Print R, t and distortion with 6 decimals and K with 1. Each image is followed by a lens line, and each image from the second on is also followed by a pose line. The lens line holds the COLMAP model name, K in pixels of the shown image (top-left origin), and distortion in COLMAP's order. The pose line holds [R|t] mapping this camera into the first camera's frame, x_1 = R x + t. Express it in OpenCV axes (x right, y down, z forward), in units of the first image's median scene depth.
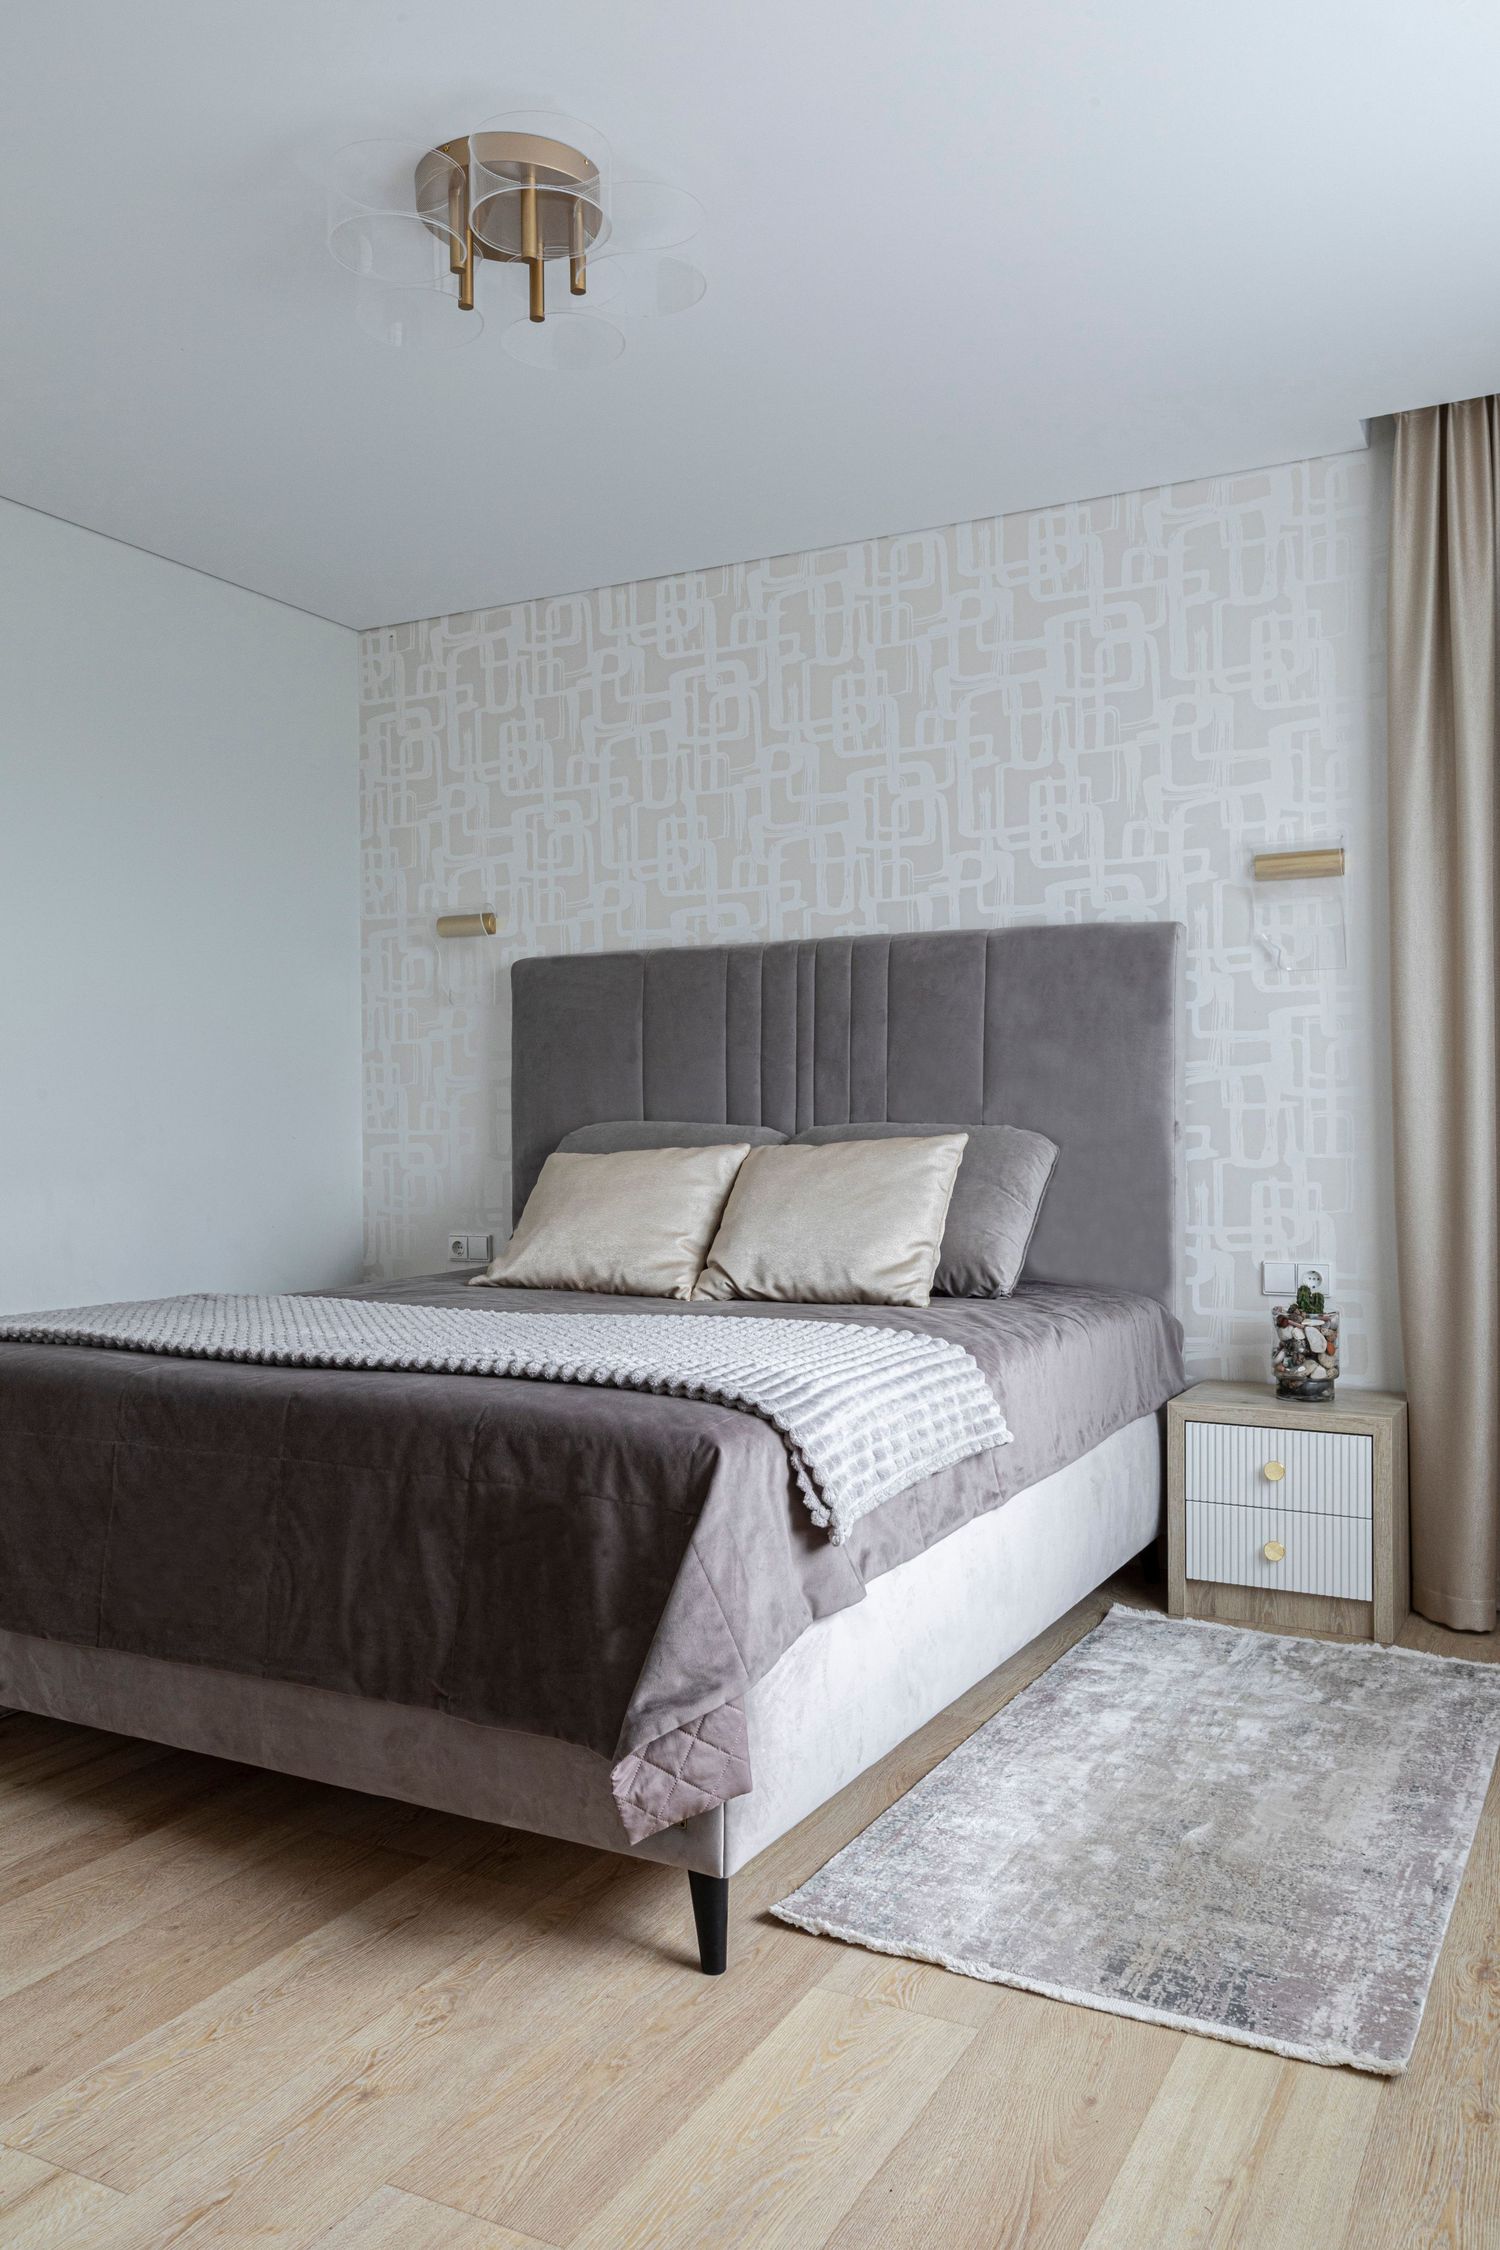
lens RADIAL K [[1696.1, 0, 740.7], [0, 1696.1, 1133.2], [0, 0, 1]] dist [0.010464, -0.000481]
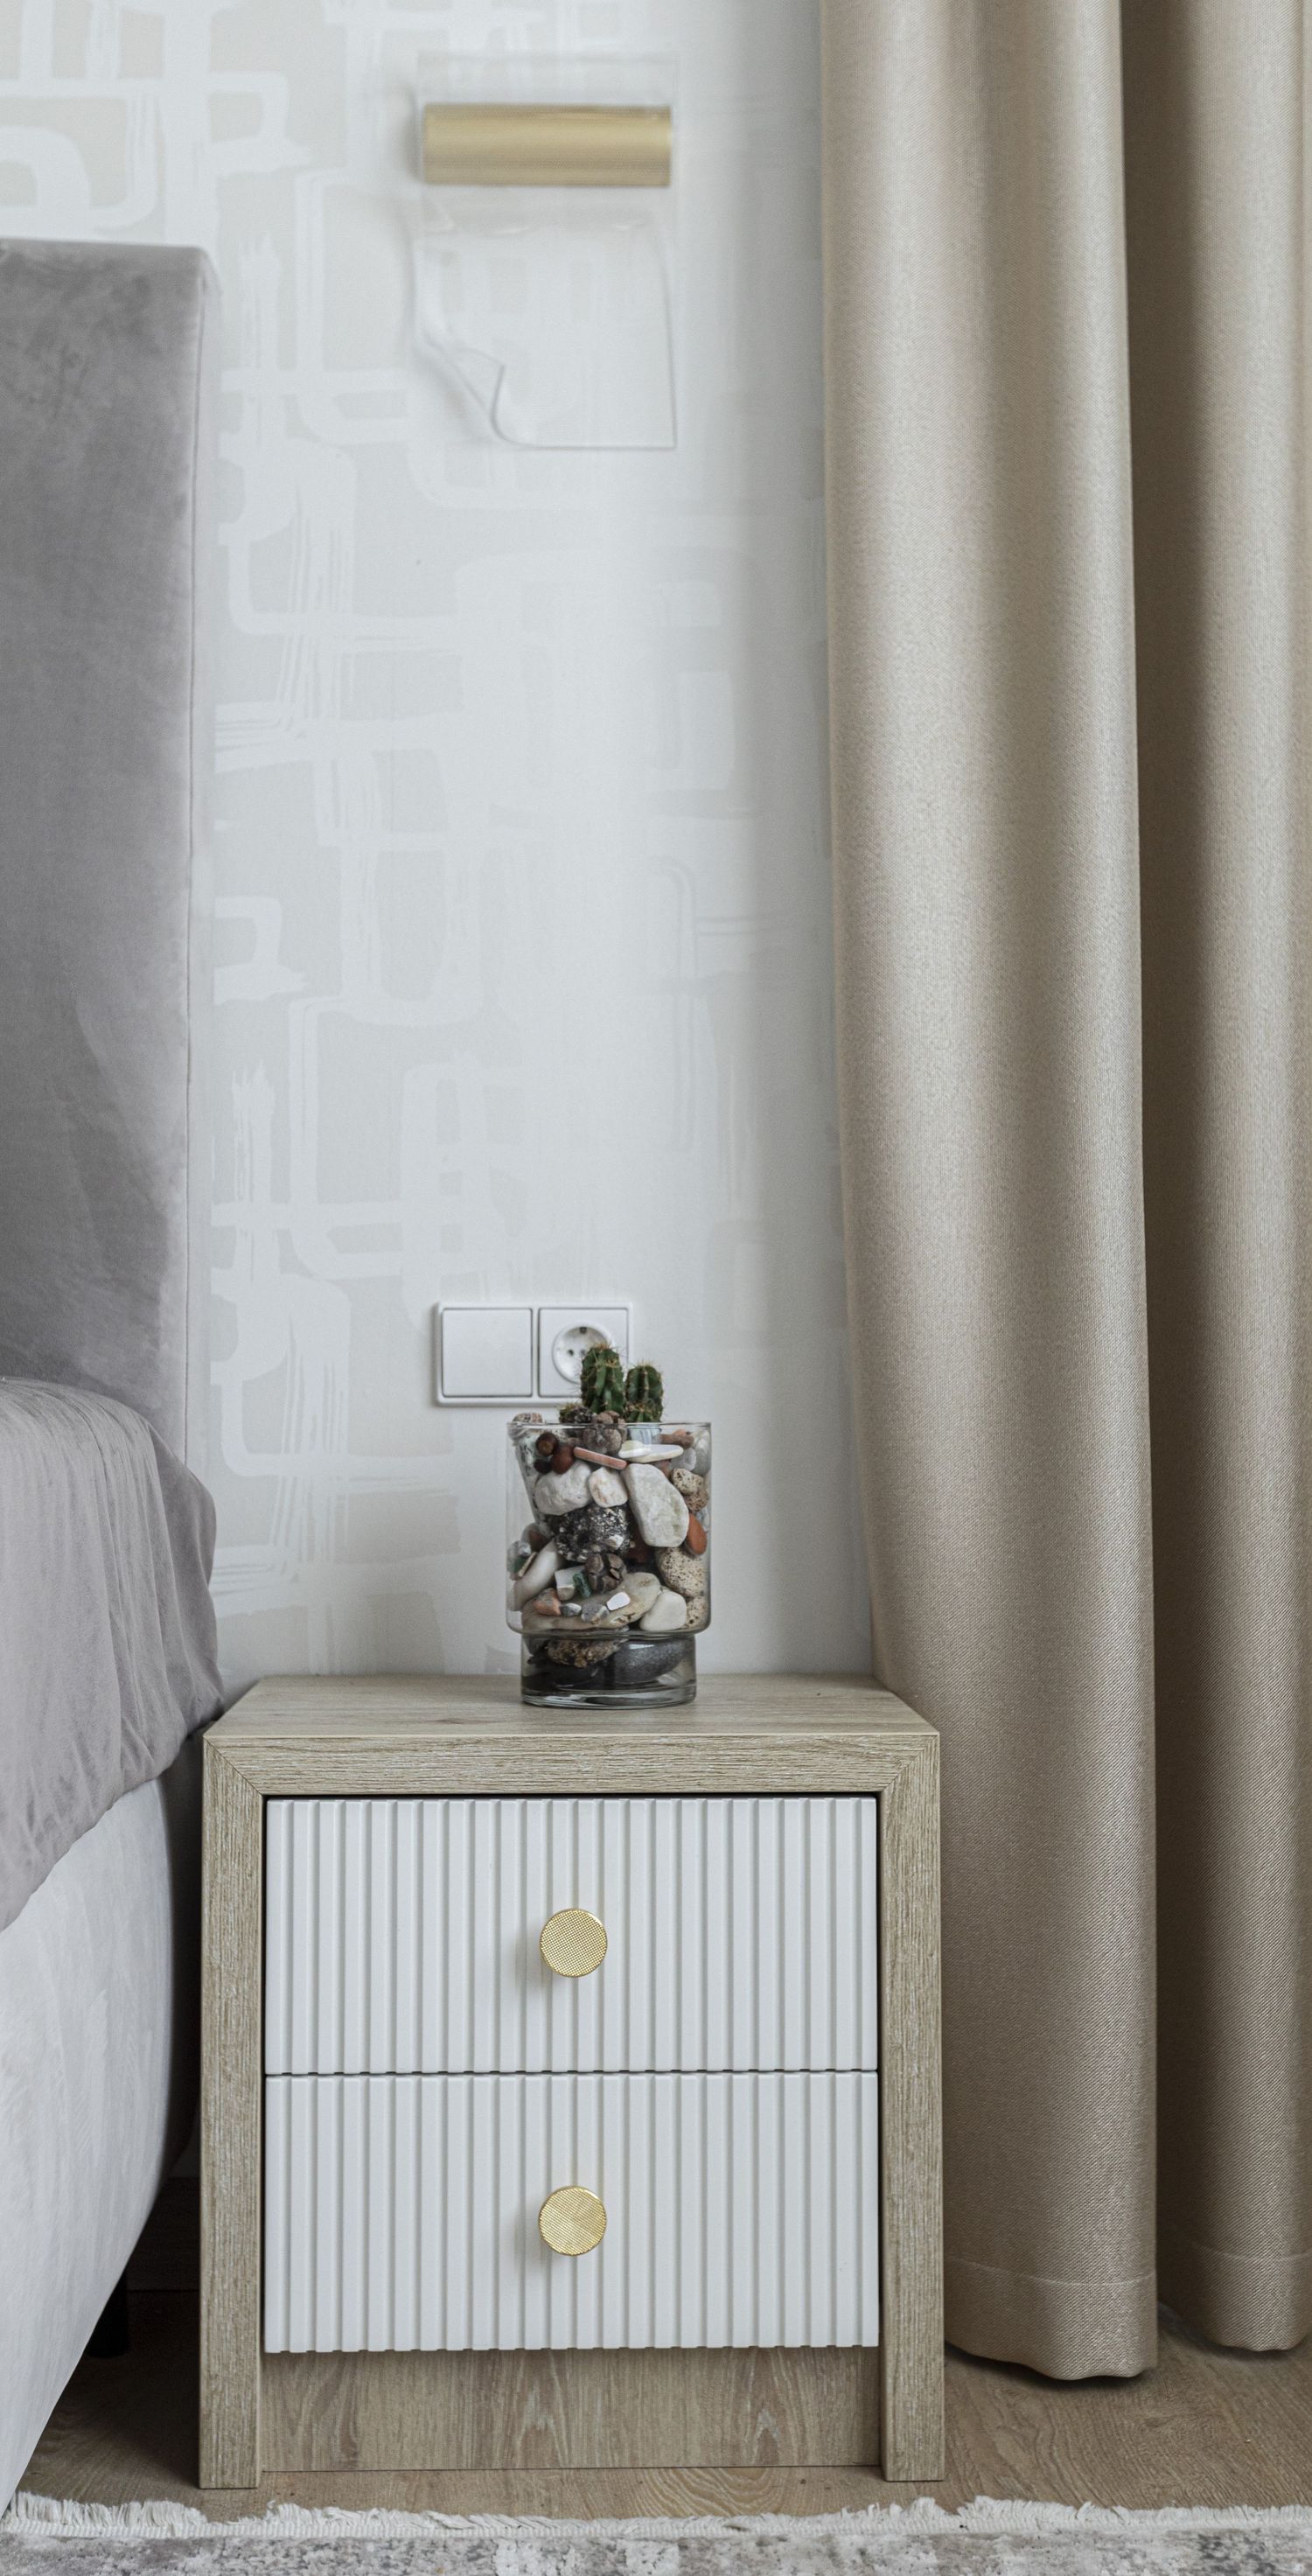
lens RADIAL K [[2646.0, 0, 647.6], [0, 2646.0, 1273.0], [0, 0, 1]] dist [-0.008419, 0.000000]
pose [[0.863587, 0.026798, 0.503487, 0.089442], [0.000574, 0.998534, -0.054130, 0.104432], [-0.504199, 0.047035, 0.862305, 0.573404]]
